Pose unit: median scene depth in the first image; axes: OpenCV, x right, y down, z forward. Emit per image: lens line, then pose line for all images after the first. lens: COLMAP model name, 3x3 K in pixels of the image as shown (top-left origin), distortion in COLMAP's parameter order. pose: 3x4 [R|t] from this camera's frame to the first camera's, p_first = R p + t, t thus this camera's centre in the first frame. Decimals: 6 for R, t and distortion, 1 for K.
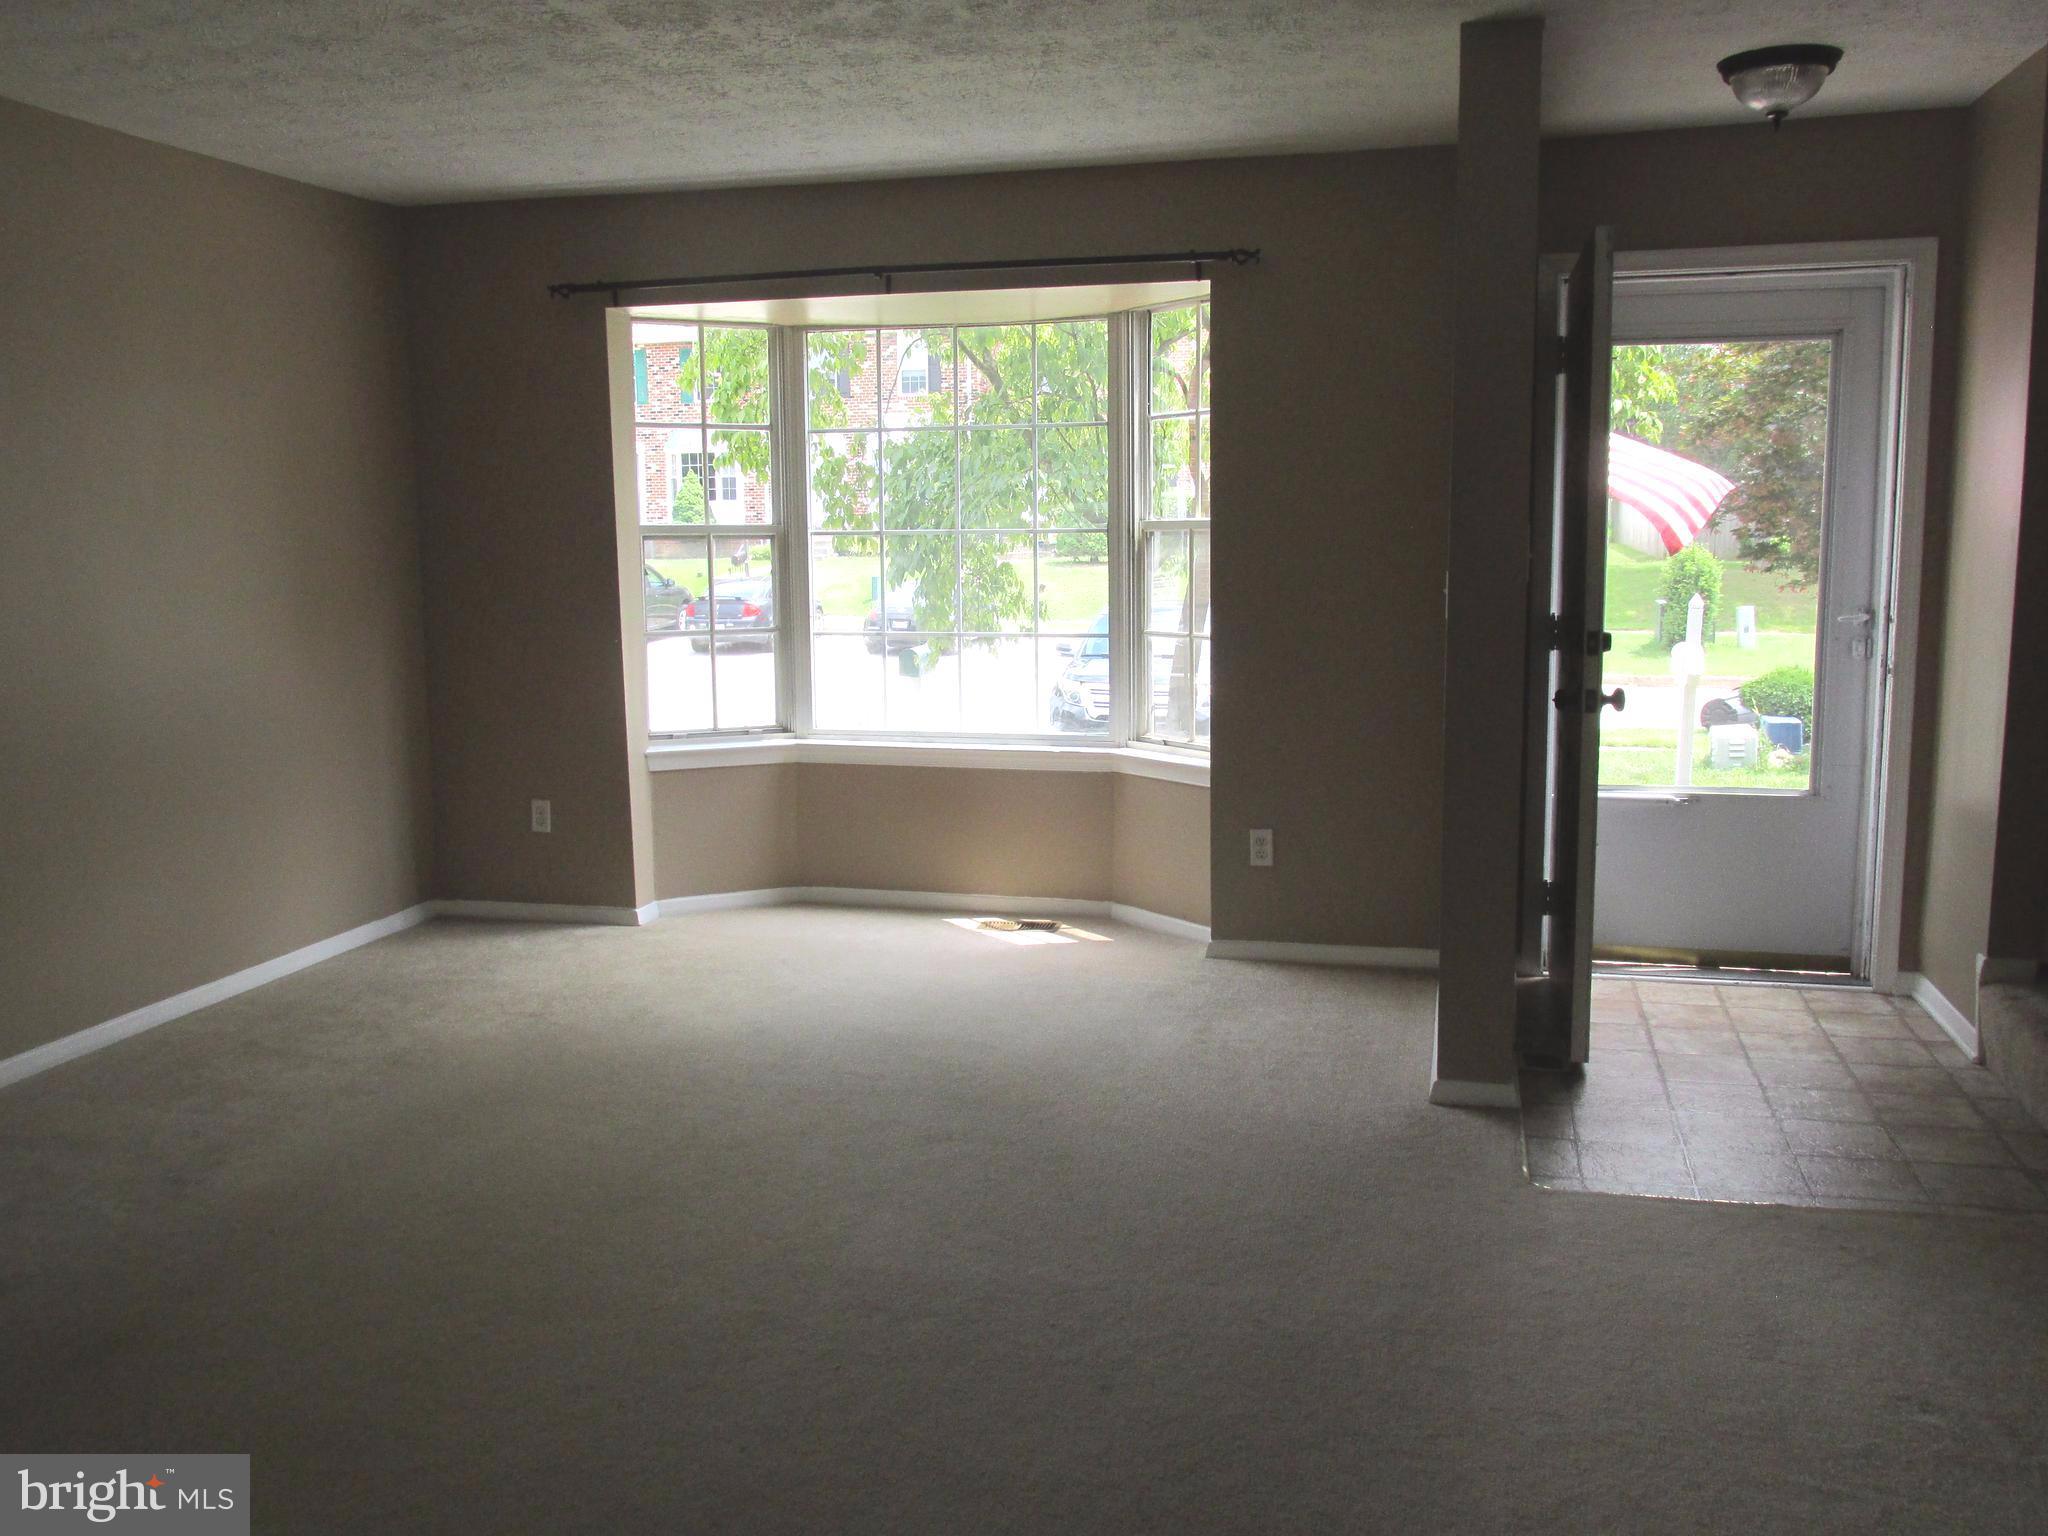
lens RADIAL K [[1735.9, 0, 1024.0], [0, 1735.9, 768.0], [0, 0, 1]] dist [-0.012814, 0.006415]
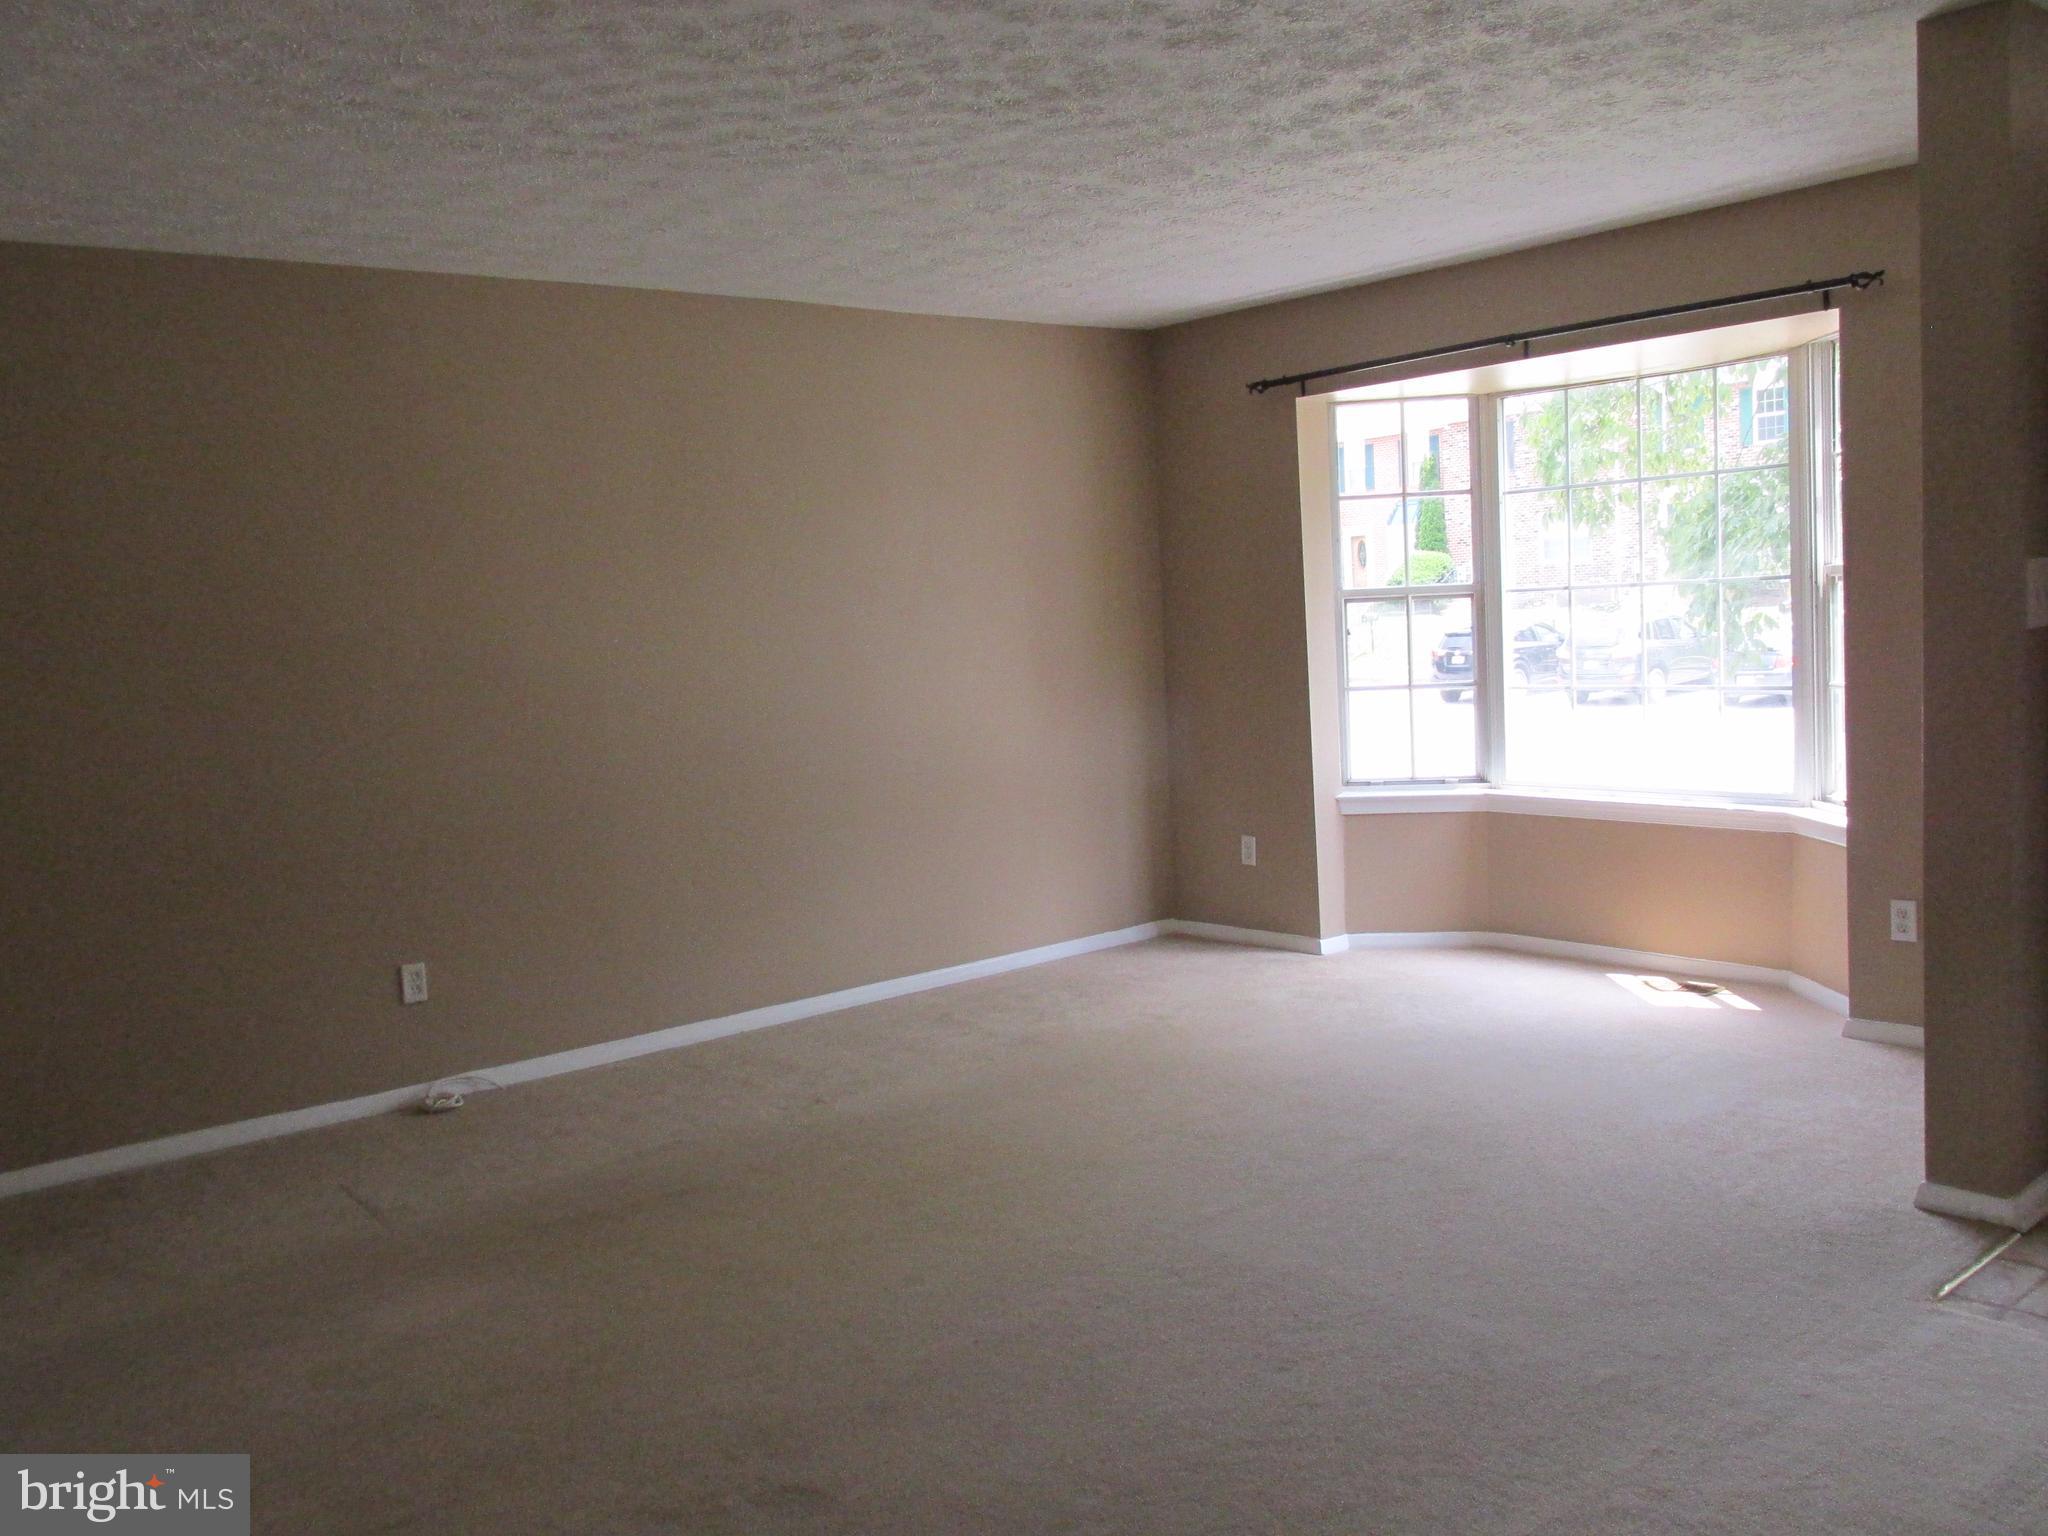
lens RADIAL K [[1735.9, 0, 1024.0], [0, 1735.9, 768.0], [0, 0, 1]] dist [-0.012814, 0.006415]
pose [[0.814308, 0.020901, -0.580057, 0.256453], [-0.038569, 0.999091, -0.018145, 0.000166], [0.579150, 0.037147, 0.814374, -0.004332]]
